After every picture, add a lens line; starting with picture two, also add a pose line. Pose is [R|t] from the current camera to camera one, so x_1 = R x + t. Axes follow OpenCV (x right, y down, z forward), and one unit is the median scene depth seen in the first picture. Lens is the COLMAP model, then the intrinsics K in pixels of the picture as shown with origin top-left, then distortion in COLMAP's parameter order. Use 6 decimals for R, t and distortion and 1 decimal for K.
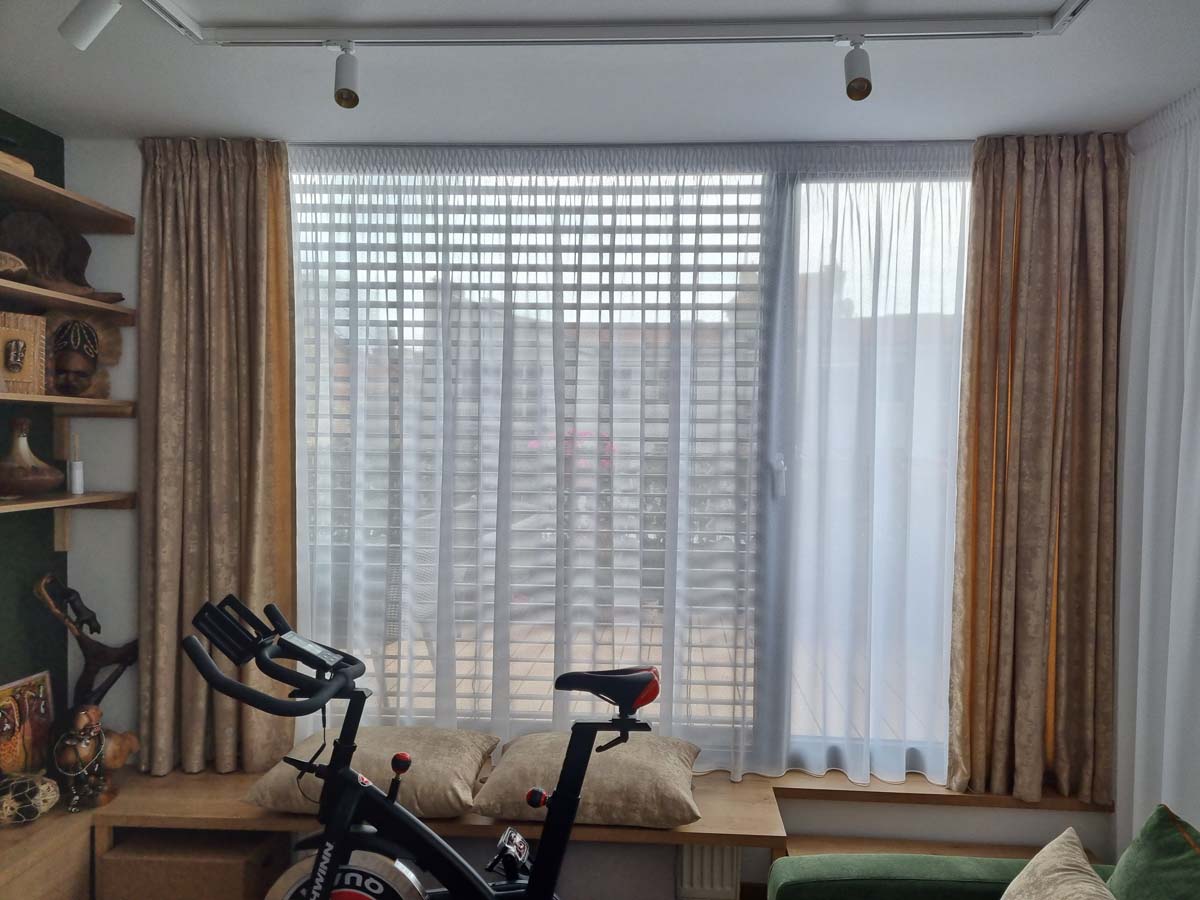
lens RADIAL K [[899.1, 0, 623.4], [0, 899.1, 458.0], [0, 0, 1]] dist [0.043015, -0.015923]
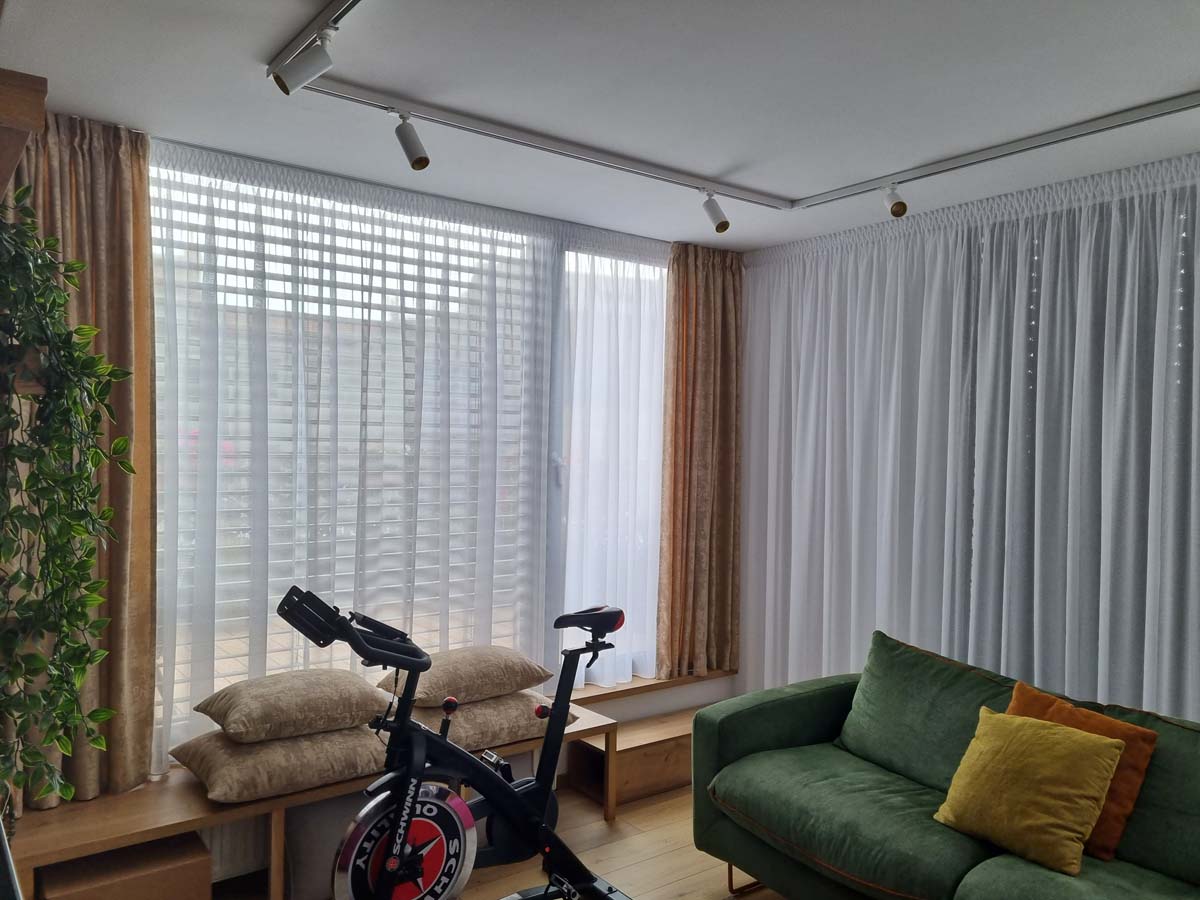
lens RADIAL K [[899.1, 0, 593.9], [0, 899.1, 459.2], [0, 0, 1]] dist [0.043015, -0.015923]
pose [[0.760891, -0.010696, 0.648792, -0.668430], [0.008110, 0.999943, 0.006973, -0.004236], [-0.648829, -0.000044, 0.760934, -0.047354]]
